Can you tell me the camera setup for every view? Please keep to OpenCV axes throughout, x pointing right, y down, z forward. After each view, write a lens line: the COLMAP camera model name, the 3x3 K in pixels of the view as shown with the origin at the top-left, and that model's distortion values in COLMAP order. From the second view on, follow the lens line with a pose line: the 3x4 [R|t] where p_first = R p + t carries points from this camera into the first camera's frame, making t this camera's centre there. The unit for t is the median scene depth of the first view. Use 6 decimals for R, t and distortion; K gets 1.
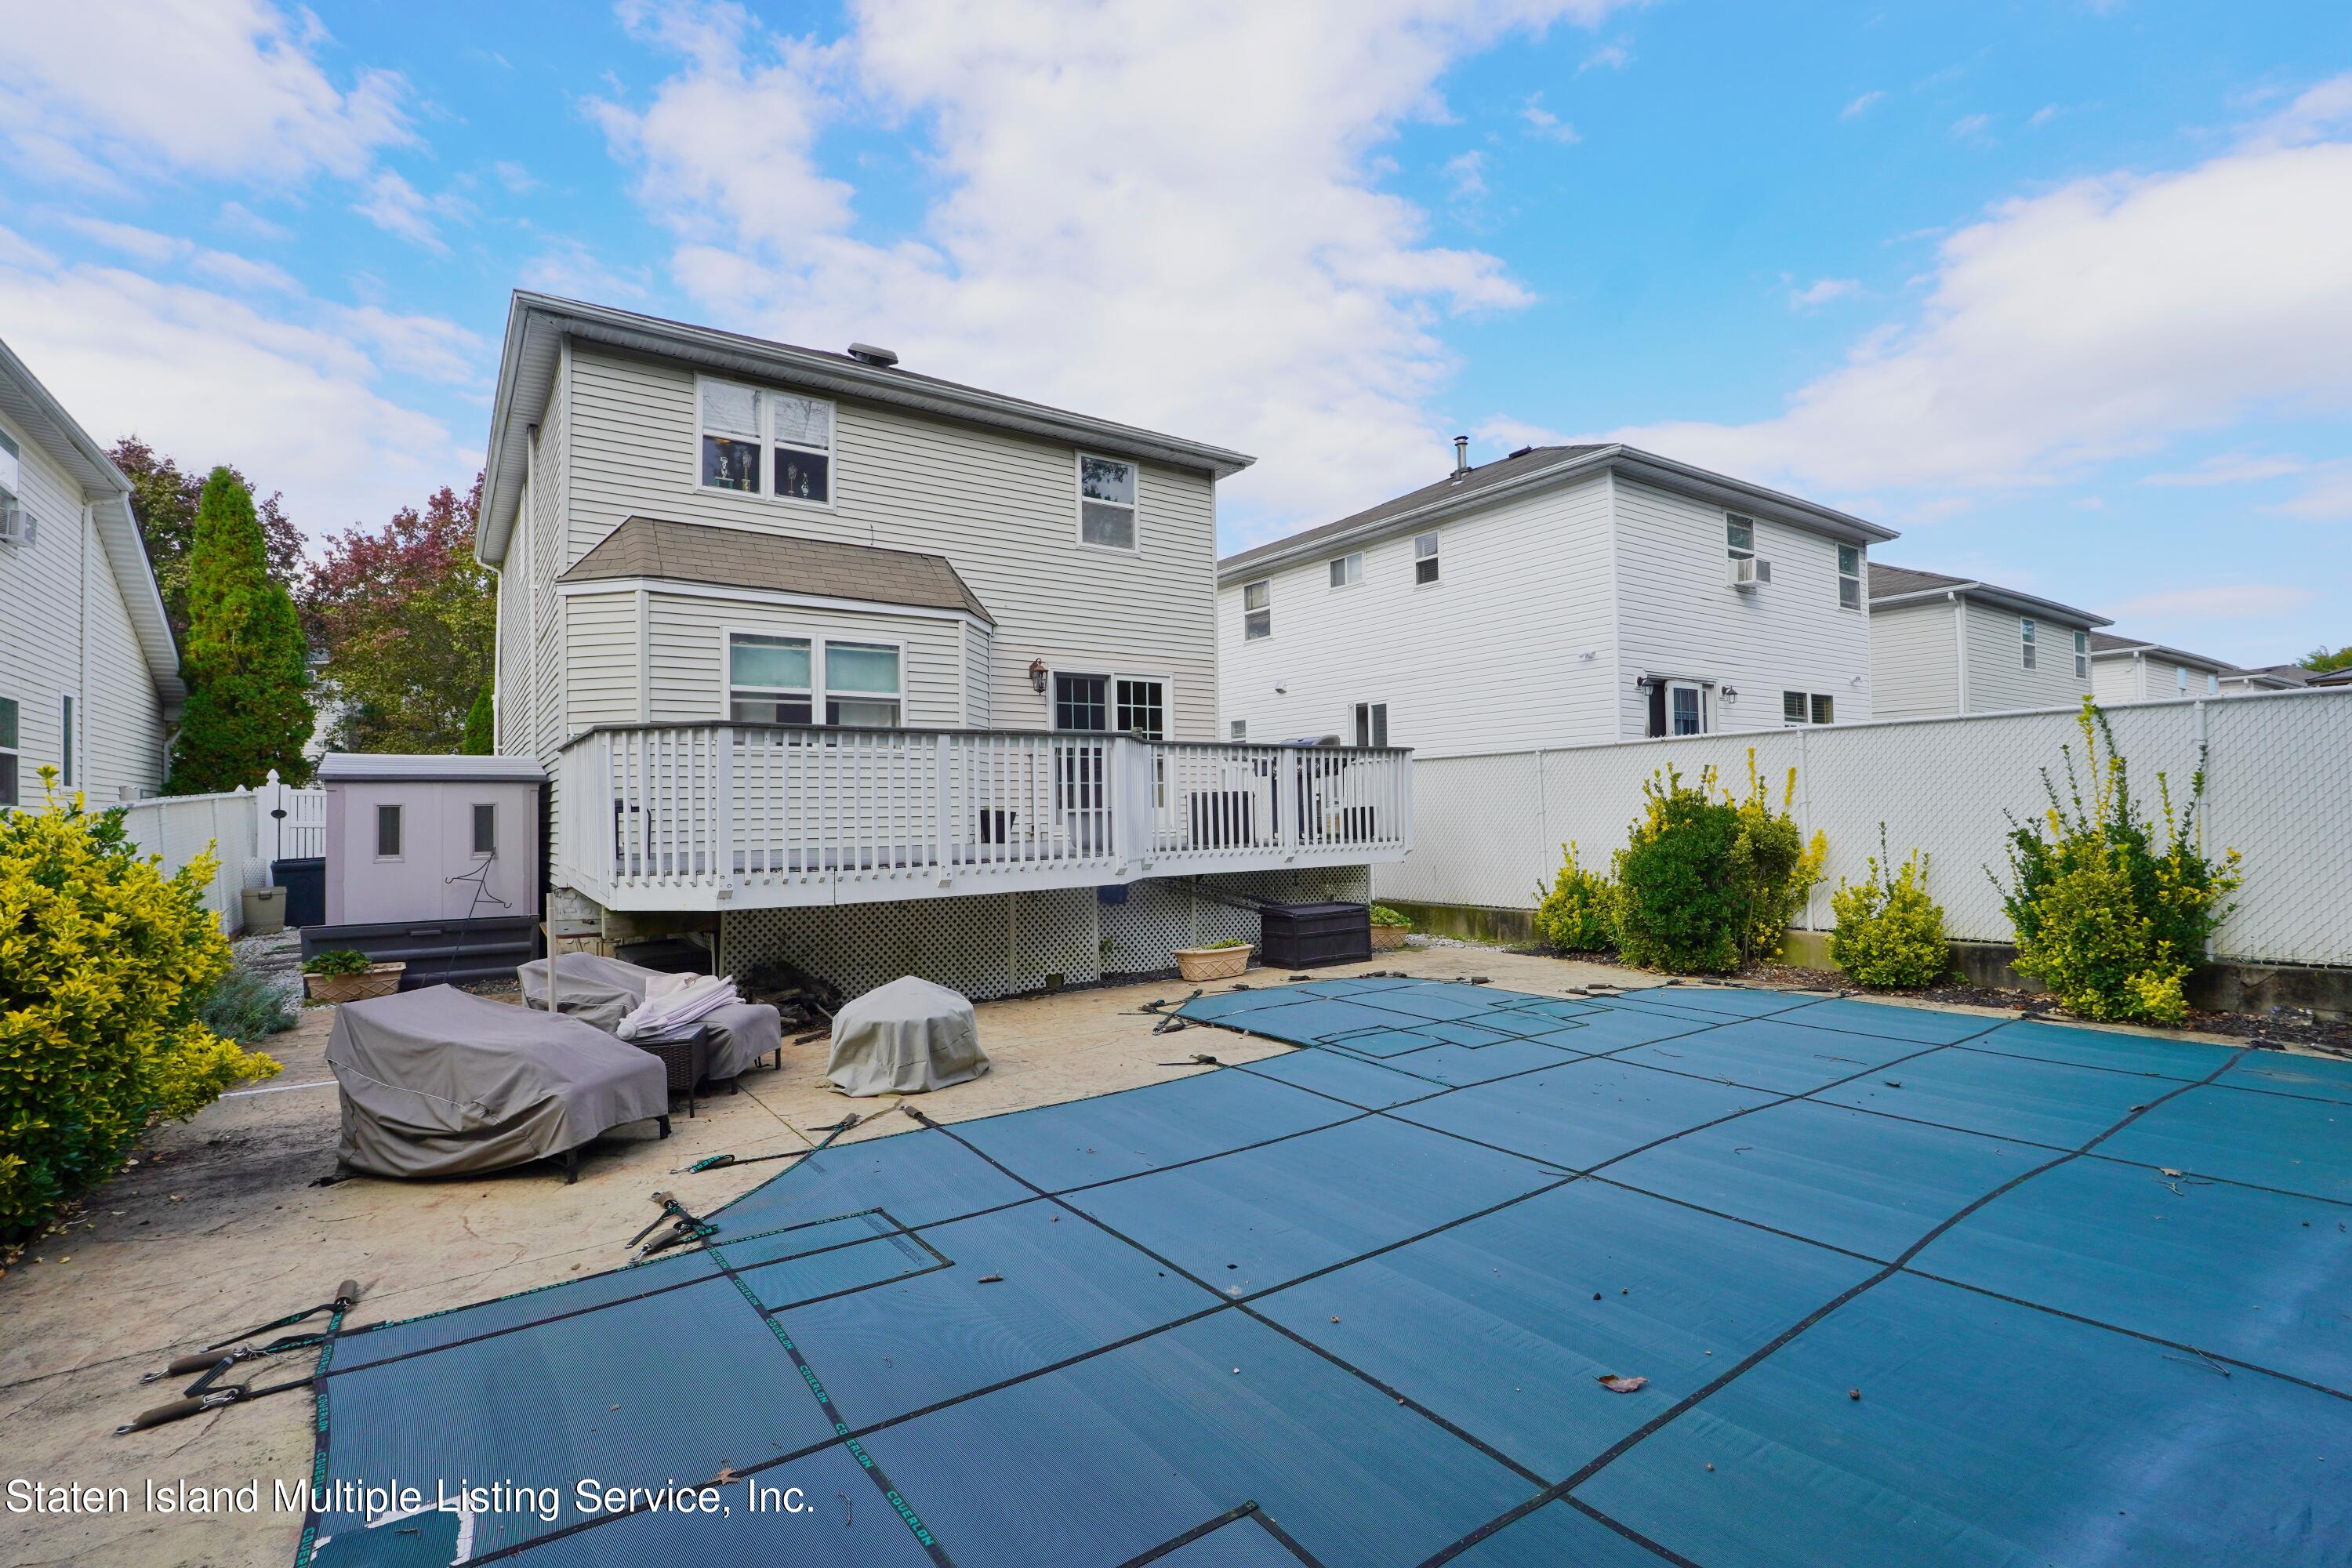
lens RADIAL K [[1066.4, 0, 1171.0], [0, 1066.4, 784.3], [0, 0, 1]] dist [-0.011479, 0.004724]
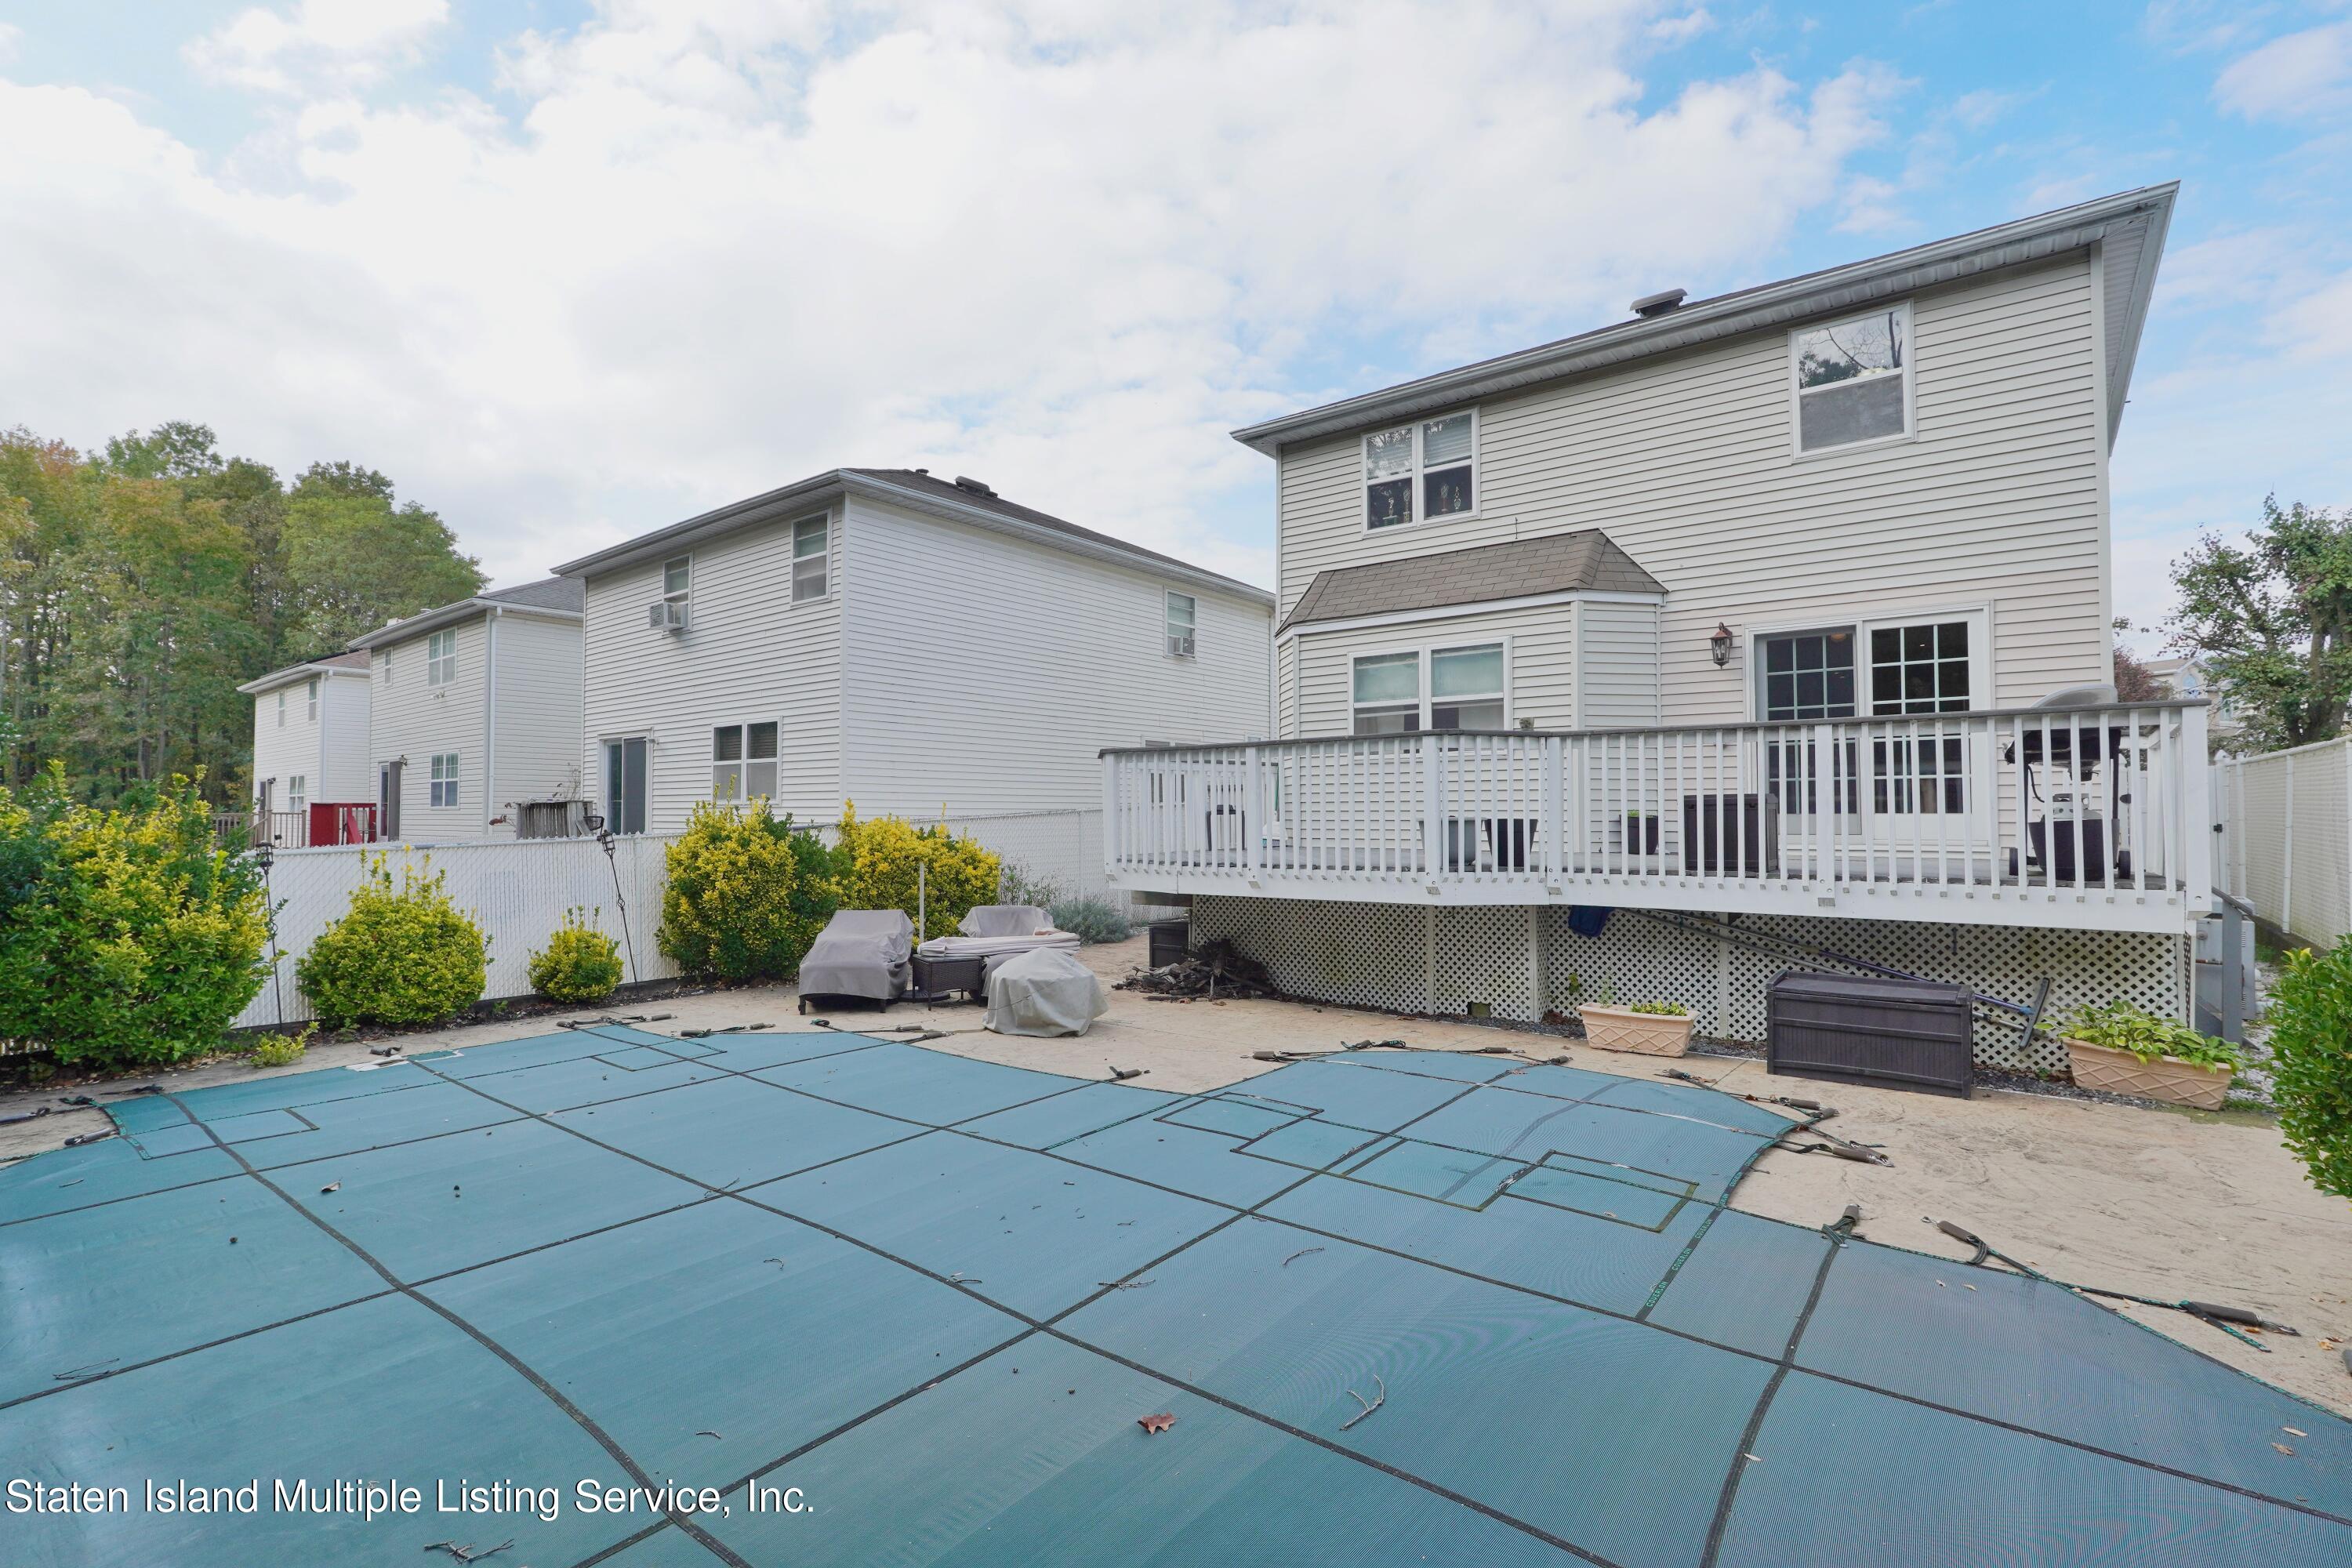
lens RADIAL K [[1066.4, 0, 1174.0], [0, 1066.4, 793.3], [0, 0, 1]] dist [-0.011479, 0.004724]
pose [[0.295809, -0.001700, -0.955245, 0.578023], [0.021306, 0.999761, 0.004818, -0.005280], [0.955009, -0.021778, 0.295775, 0.433512]]
